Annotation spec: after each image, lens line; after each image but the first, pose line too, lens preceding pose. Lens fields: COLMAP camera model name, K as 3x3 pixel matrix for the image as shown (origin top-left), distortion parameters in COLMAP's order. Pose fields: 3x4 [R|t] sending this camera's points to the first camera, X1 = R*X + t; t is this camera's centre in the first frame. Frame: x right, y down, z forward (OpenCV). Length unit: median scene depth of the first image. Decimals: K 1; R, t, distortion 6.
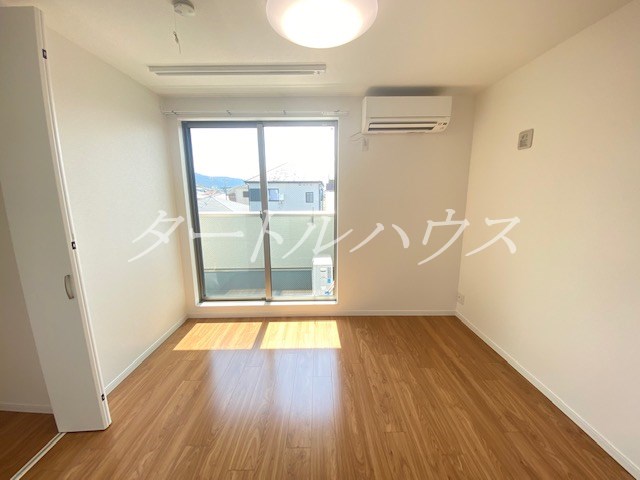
lens RADIAL K [[258.5, 0, 320.0], [0, 258.5, 240.0], [0, 0, 1]] dist [-0.048297, -0.000085]
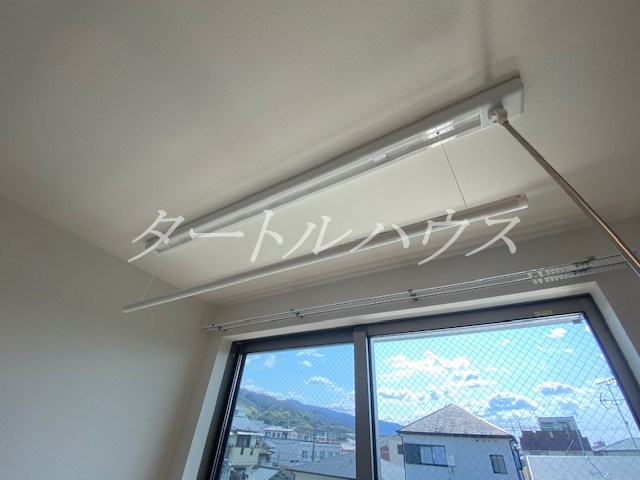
lens RADIAL K [[258.5, 0, 320.0], [0, 258.5, 240.0], [0, 0, 1]] dist [-0.048297, -0.000085]
pose [[0.859078, -0.265387, -0.437670, -0.035501], [-0.160786, 0.671878, -0.723000, -0.122686], [0.485936, 0.691484, 0.534524, 0.319455]]
